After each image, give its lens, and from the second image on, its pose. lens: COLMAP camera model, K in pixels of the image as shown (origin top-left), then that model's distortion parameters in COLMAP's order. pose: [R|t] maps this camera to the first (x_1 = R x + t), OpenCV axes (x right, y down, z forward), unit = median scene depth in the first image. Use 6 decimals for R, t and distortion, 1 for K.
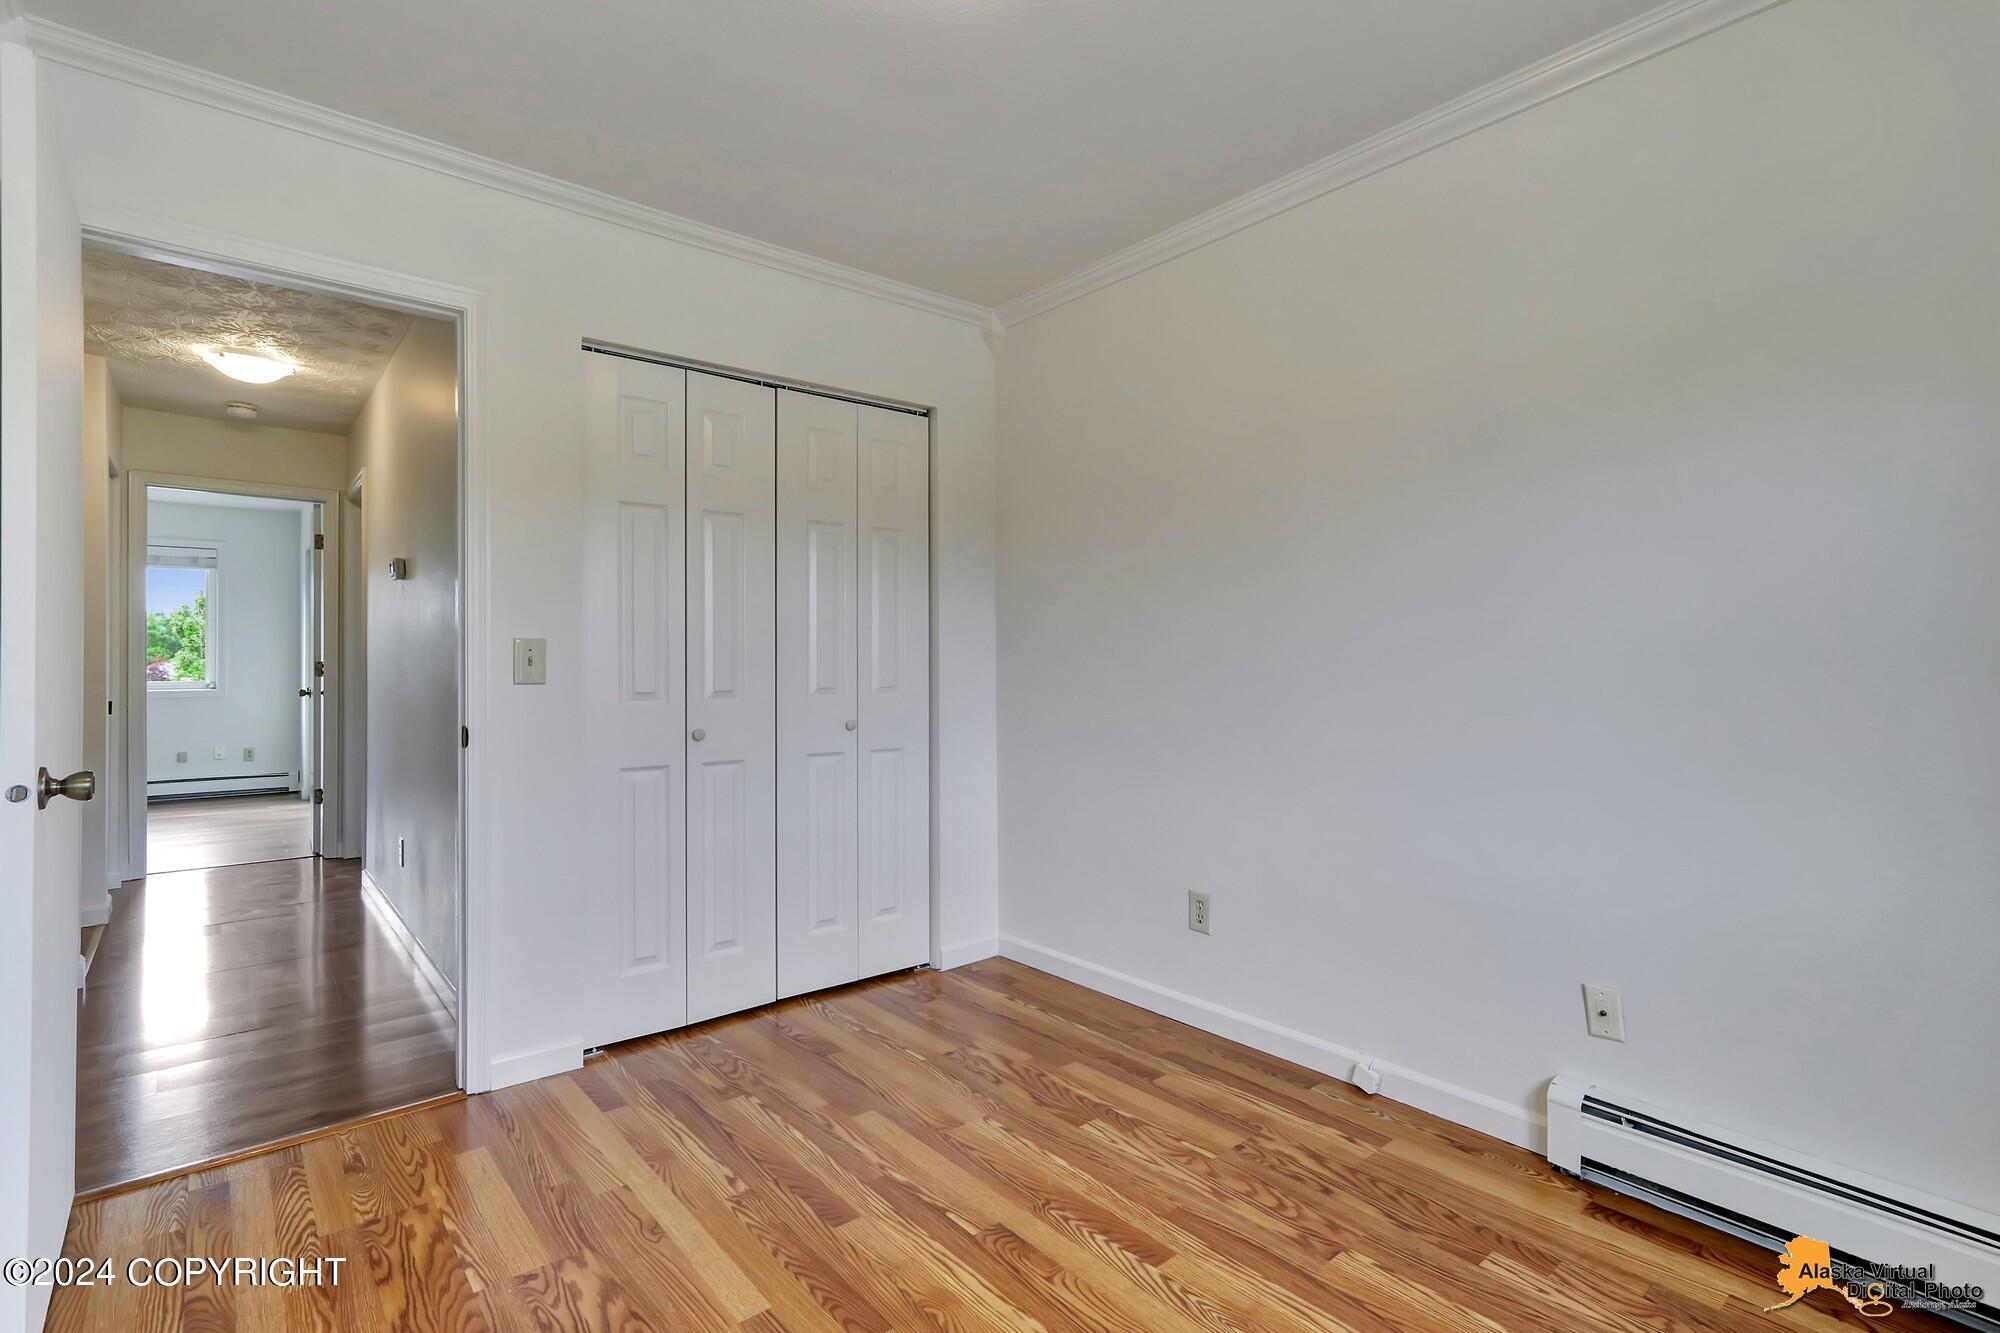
lens RADIAL K [[936.3, 0, 987.3], [0, 936.3, 678.9], [0, 0, 1]] dist [-0.013901, -0.000034]
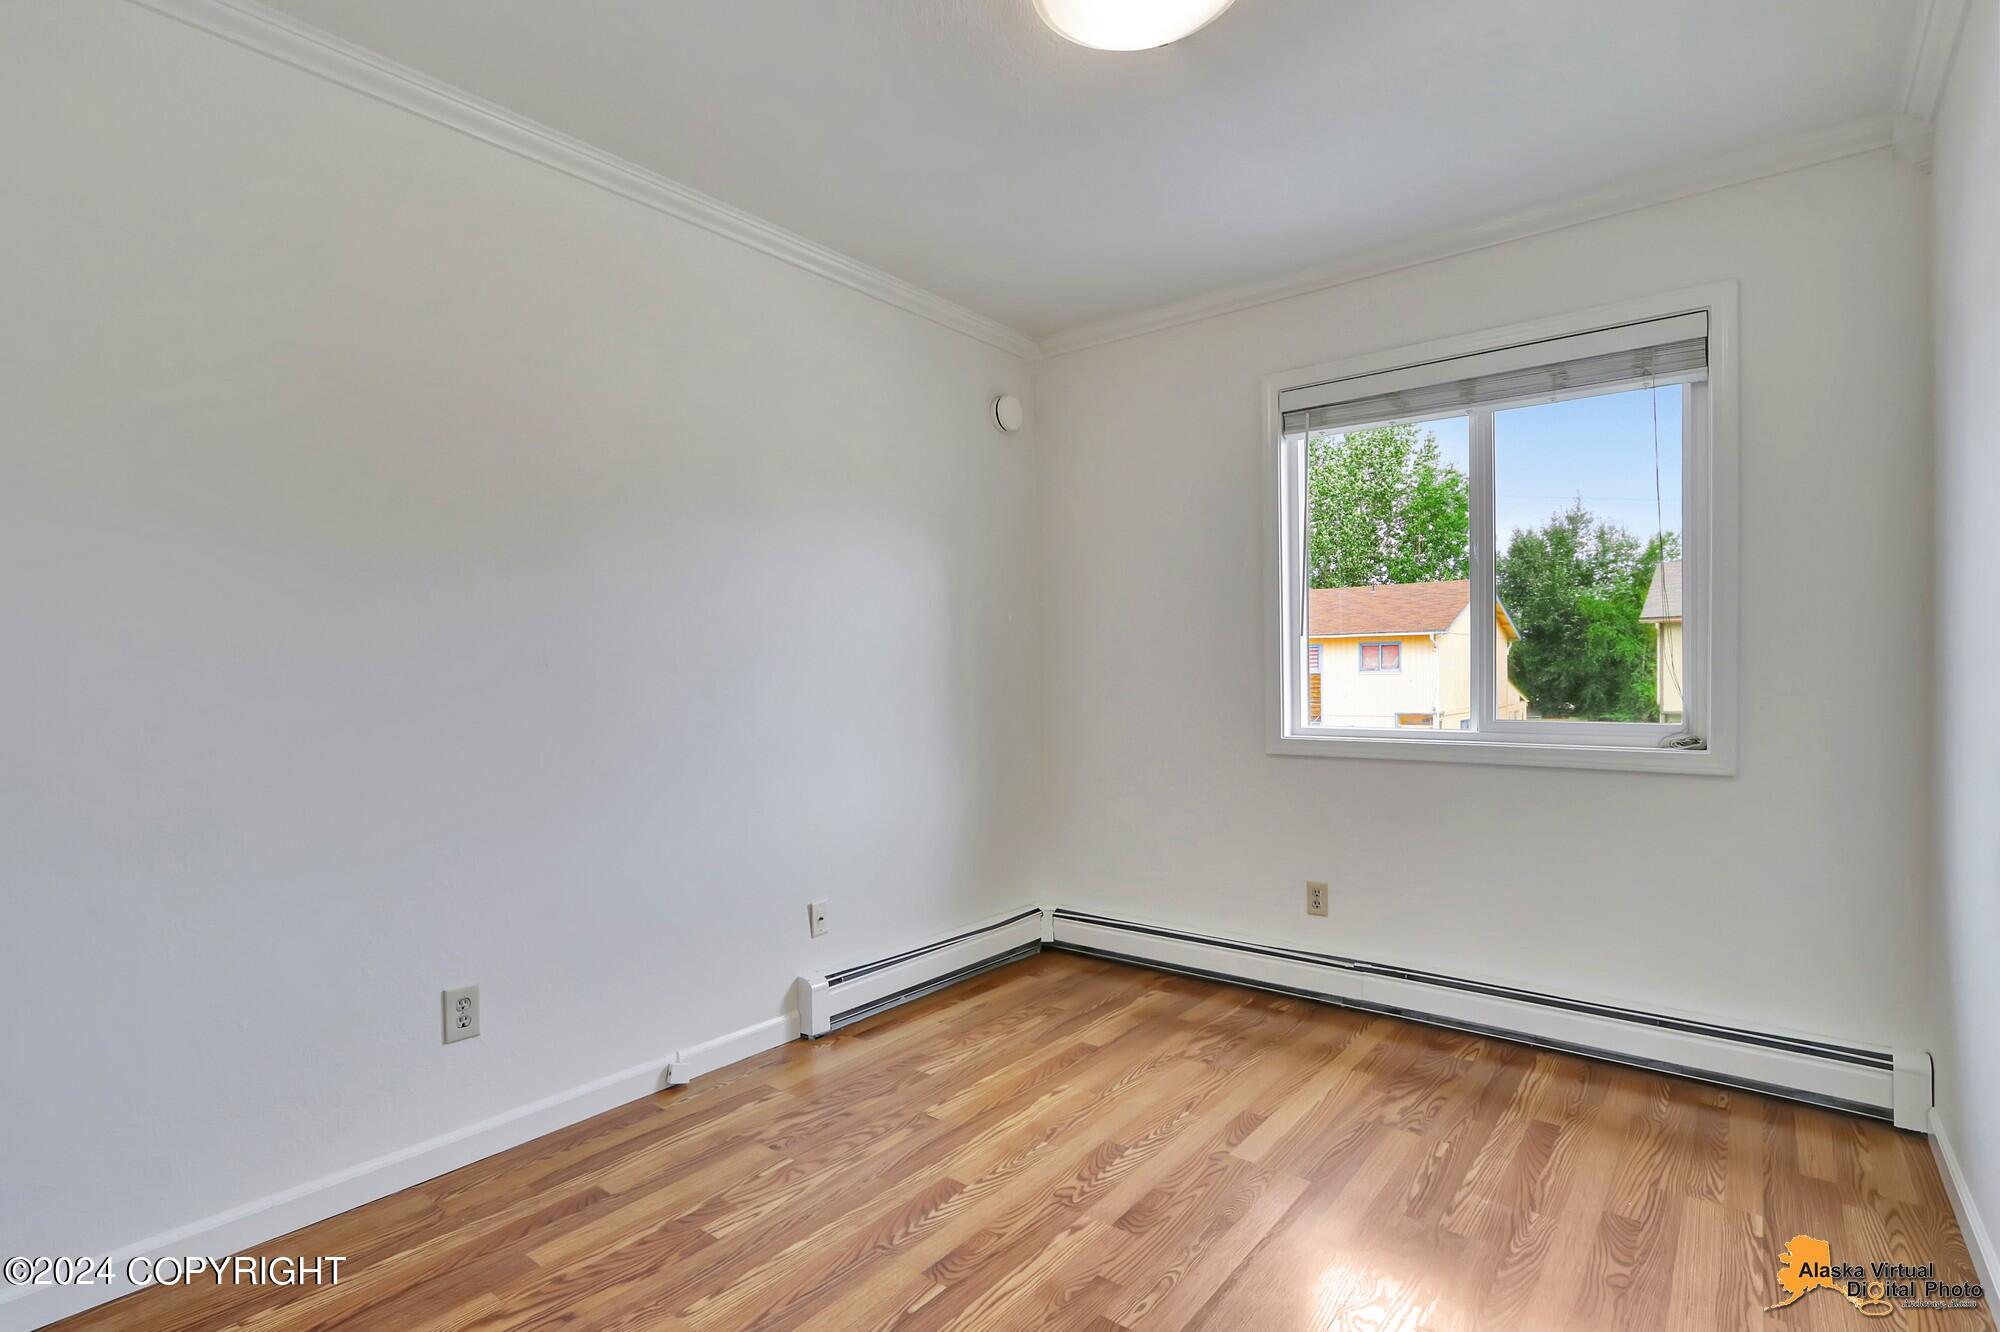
lens RADIAL K [[936.3, 0, 994.9], [0, 936.3, 669.8], [0, 0, 1]] dist [-0.013901, -0.000034]
pose [[-0.189649, 0.004515, 0.981842, -0.855731], [0.028151, 0.999603, 0.000841, -0.031866], [-0.981448, 0.027799, -0.189701, 0.988792]]
